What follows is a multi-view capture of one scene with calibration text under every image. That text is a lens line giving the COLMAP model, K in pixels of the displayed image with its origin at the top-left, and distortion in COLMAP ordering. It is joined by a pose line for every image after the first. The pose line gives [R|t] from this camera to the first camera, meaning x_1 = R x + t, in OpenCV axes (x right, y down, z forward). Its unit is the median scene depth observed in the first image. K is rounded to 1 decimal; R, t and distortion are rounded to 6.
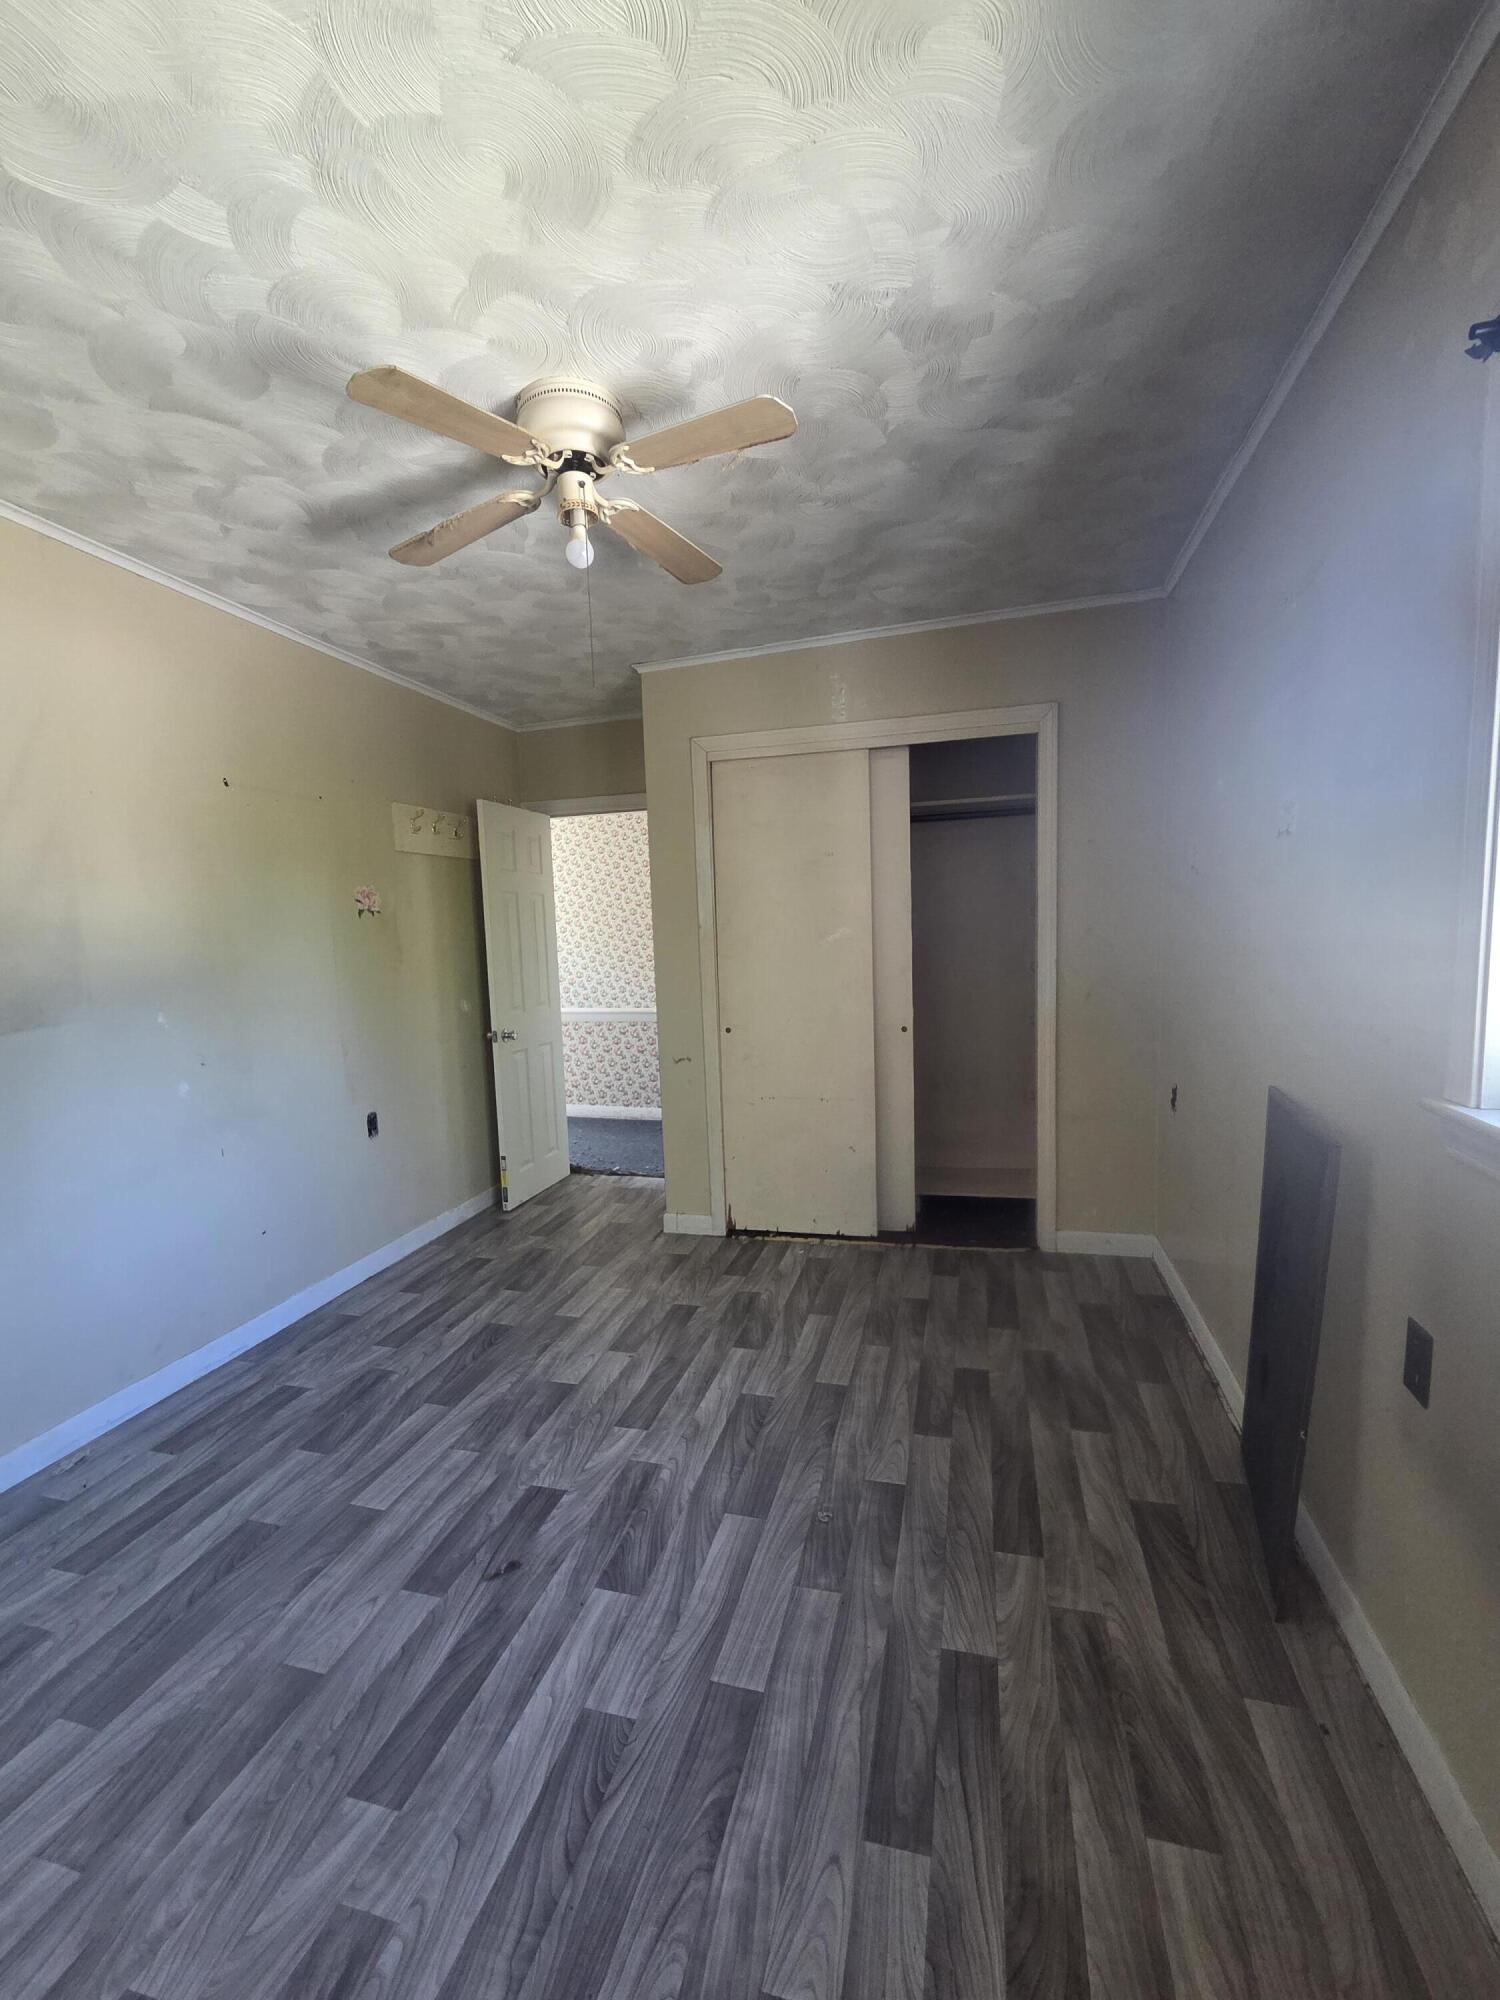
lens RADIAL K [[822.4, 0, 753.8], [0, 822.4, 1007.1], [0, 0, 1]] dist [0.001623, -0.000311]
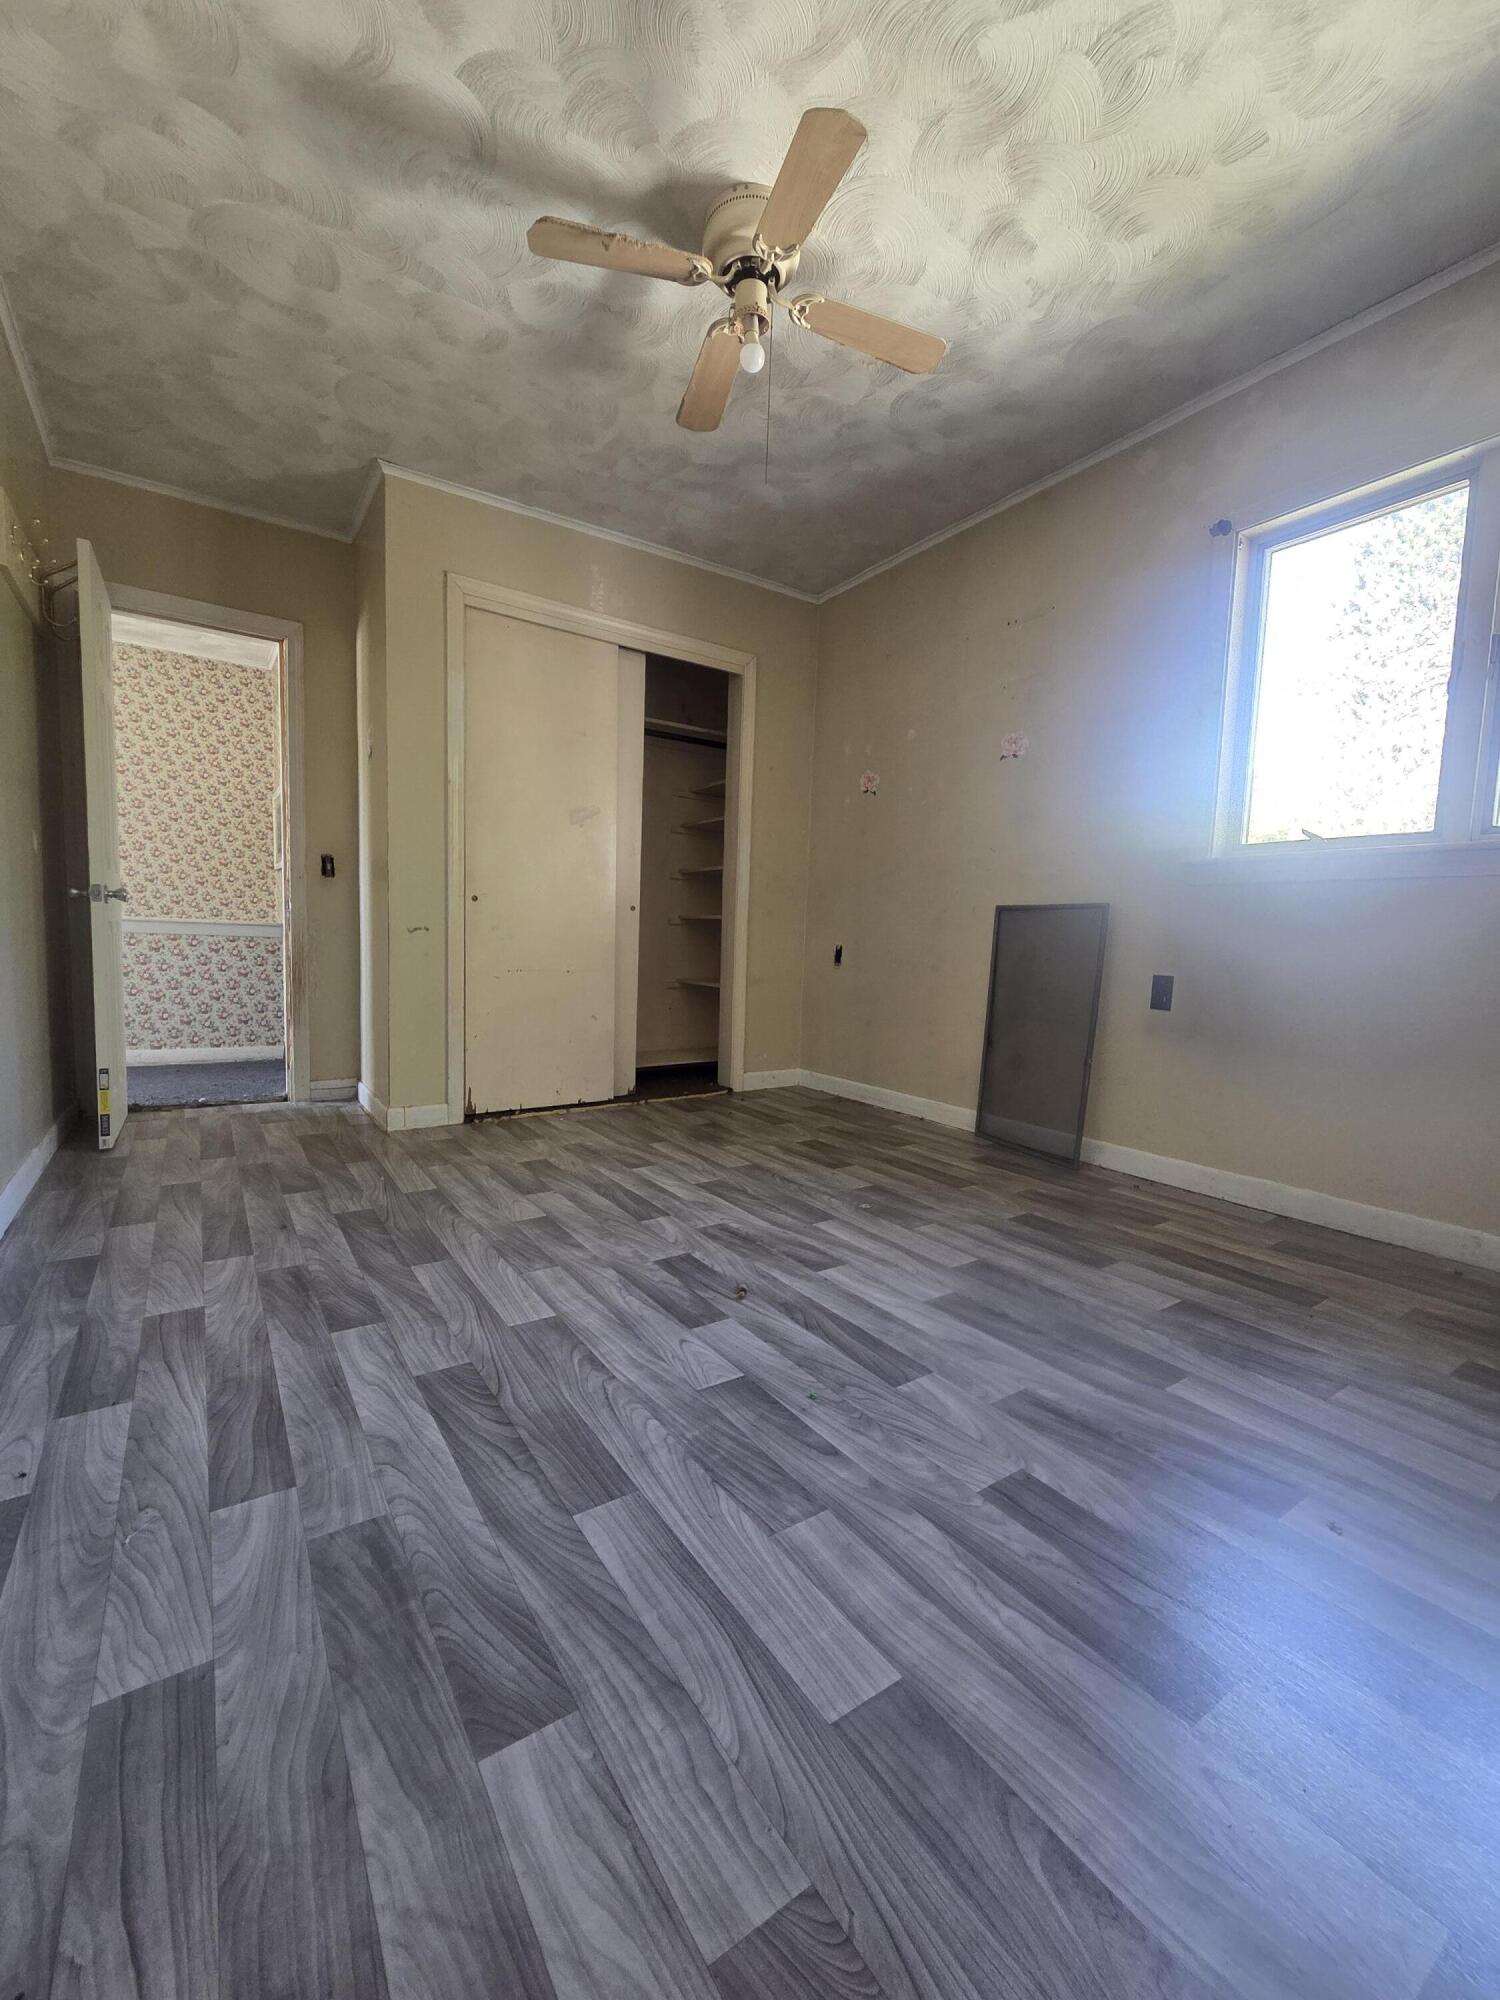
lens RADIAL K [[822.4, 0, 755.4], [0, 822.4, 1006.2], [0, 0, 1]] dist [0.001623, -0.000311]
pose [[0.647517, -0.008432, 0.762004, -0.855968], [0.022108, 0.999726, -0.007724, 0.263513], [-0.761730, 0.021848, 0.647526, 0.243255]]
